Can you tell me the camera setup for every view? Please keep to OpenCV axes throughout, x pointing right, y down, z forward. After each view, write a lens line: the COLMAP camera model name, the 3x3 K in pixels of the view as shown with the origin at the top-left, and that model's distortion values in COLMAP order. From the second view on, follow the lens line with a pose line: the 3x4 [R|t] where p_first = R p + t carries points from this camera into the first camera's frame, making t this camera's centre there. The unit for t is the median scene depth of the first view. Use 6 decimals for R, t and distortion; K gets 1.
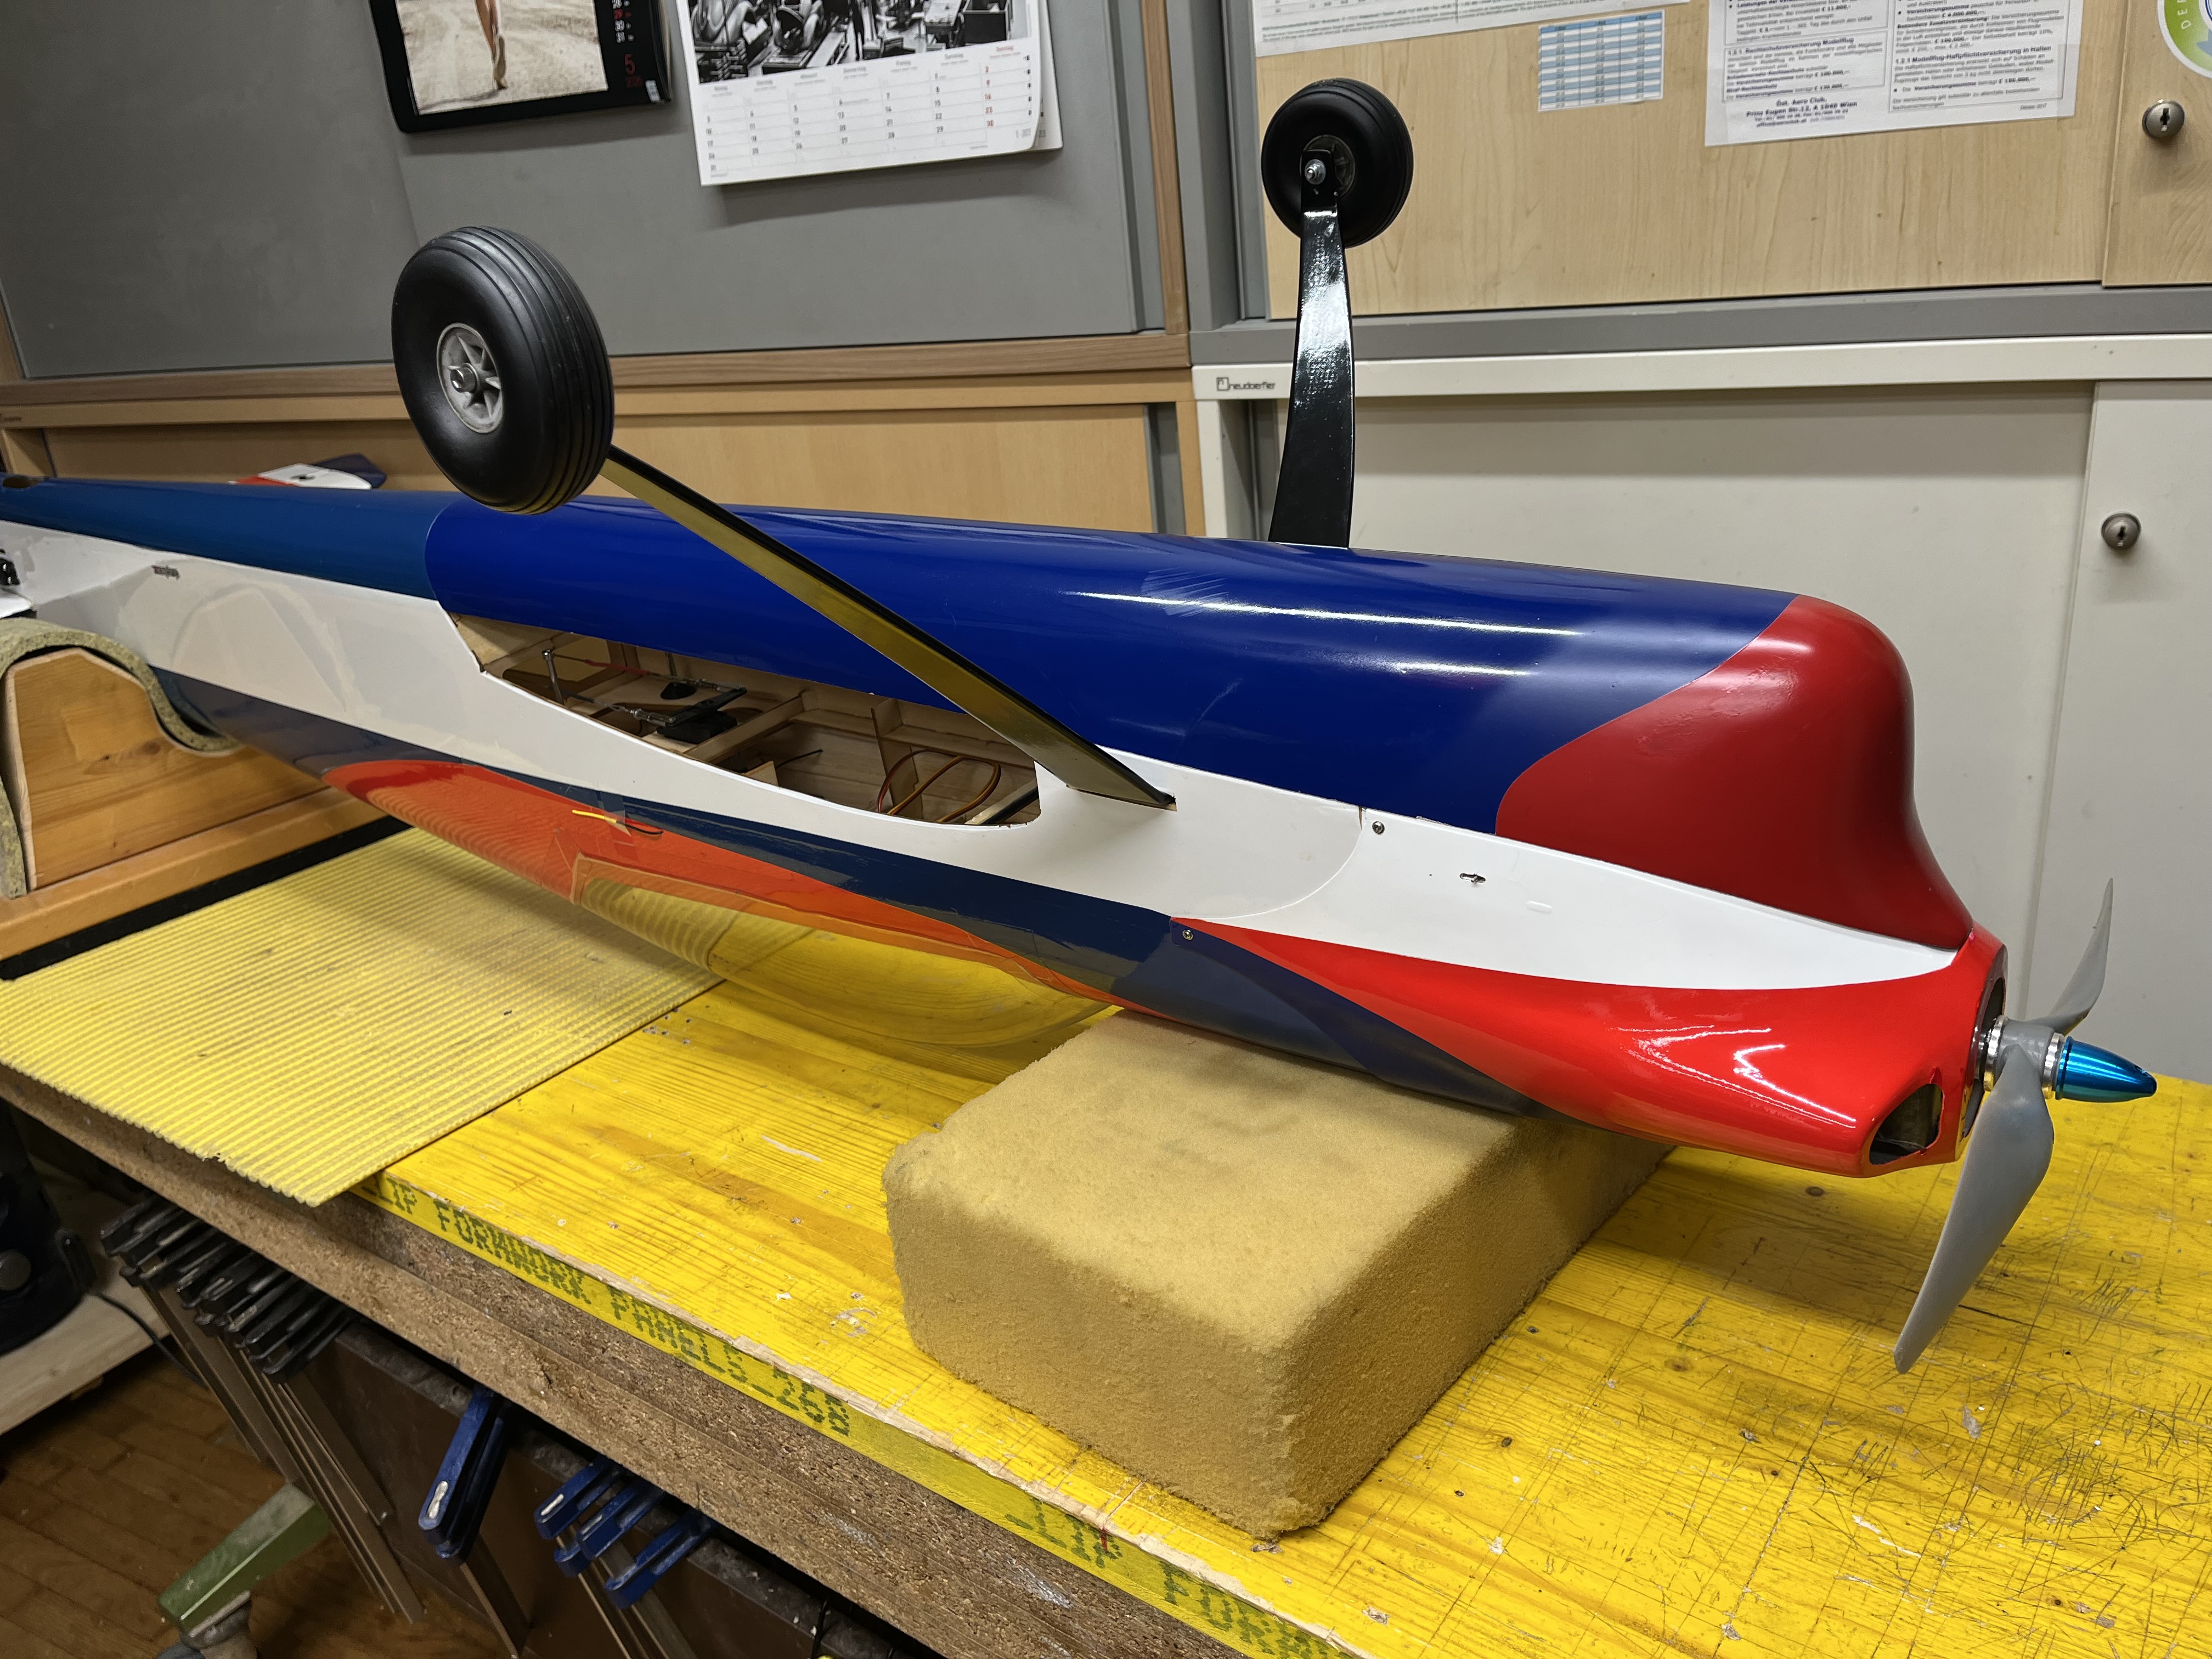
lens RADIAL K [[1618.2, 0, 1111.5], [0, 1618.2, 772.9], [0, 0, 1]] dist [0.003296, -0.109909]
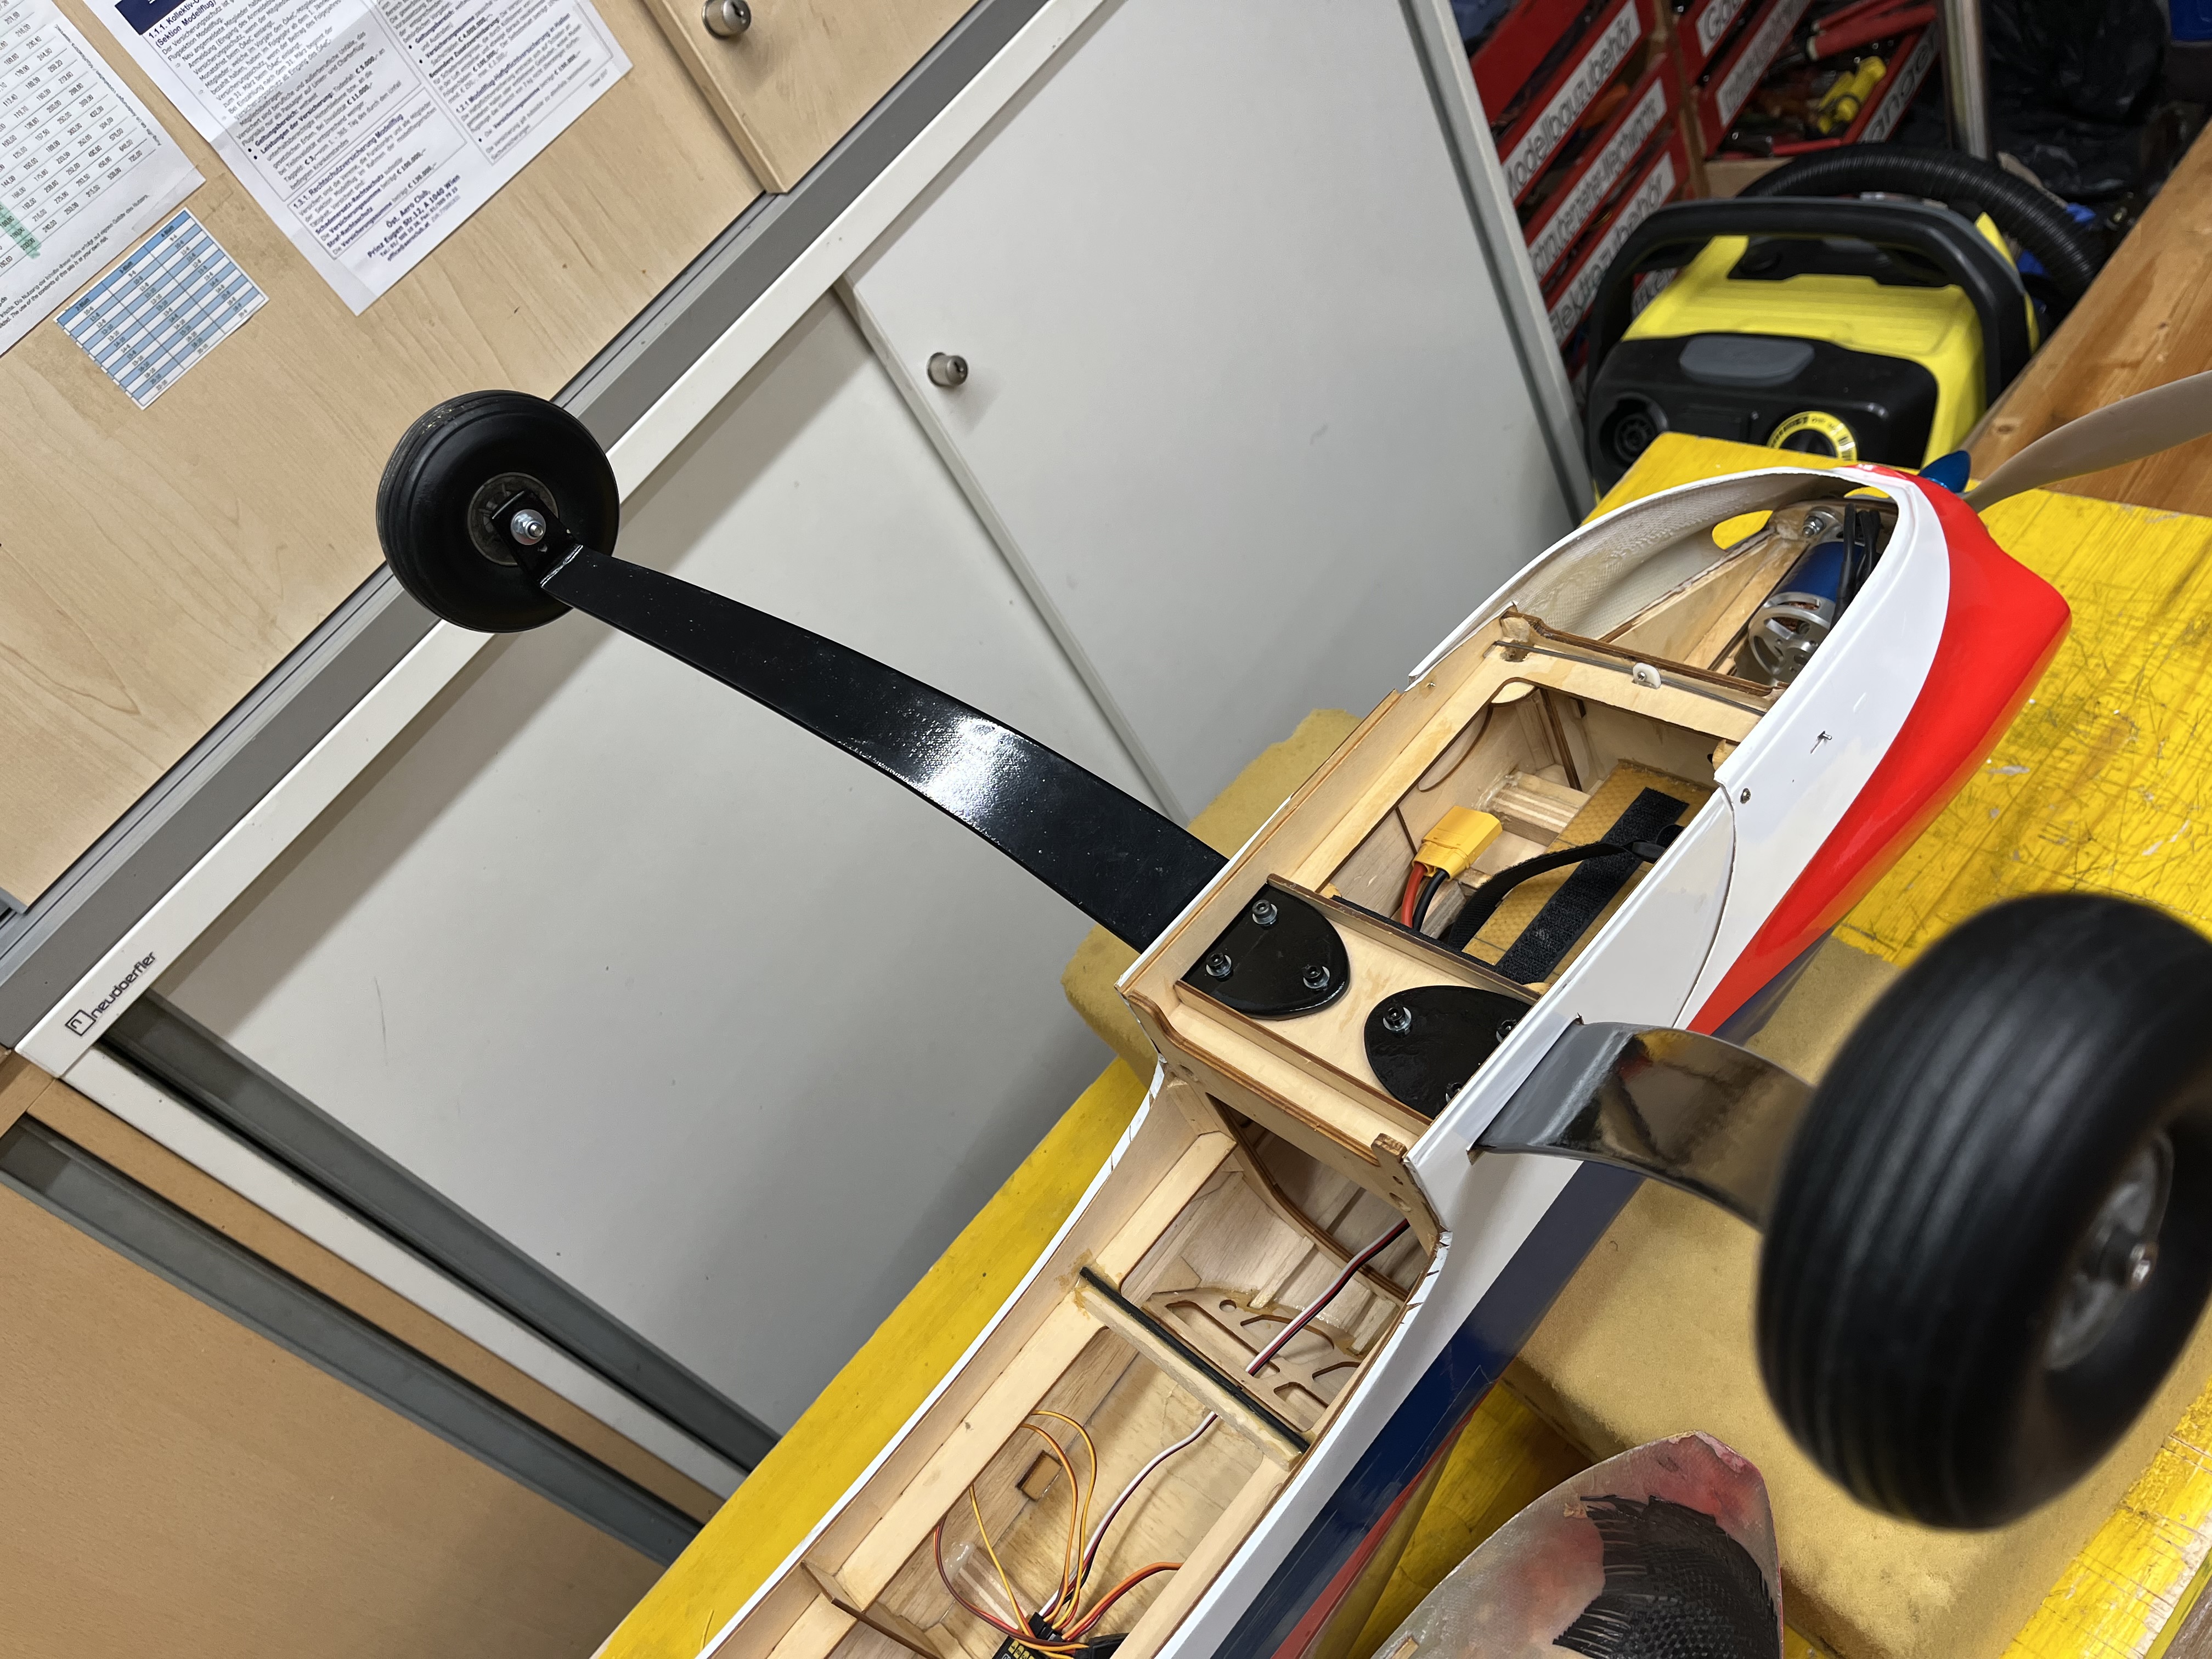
lens RADIAL K [[1618.2, 0, 1111.5], [0, 1618.2, 772.9], [0, 0, 1]] dist [0.003296, -0.109909]
pose [[0.176219, -0.666236, 0.724622, -0.286244], [0.686211, 0.610925, 0.394822, -0.326215], [-0.705734, 0.427669, 0.564835, 0.419805]]
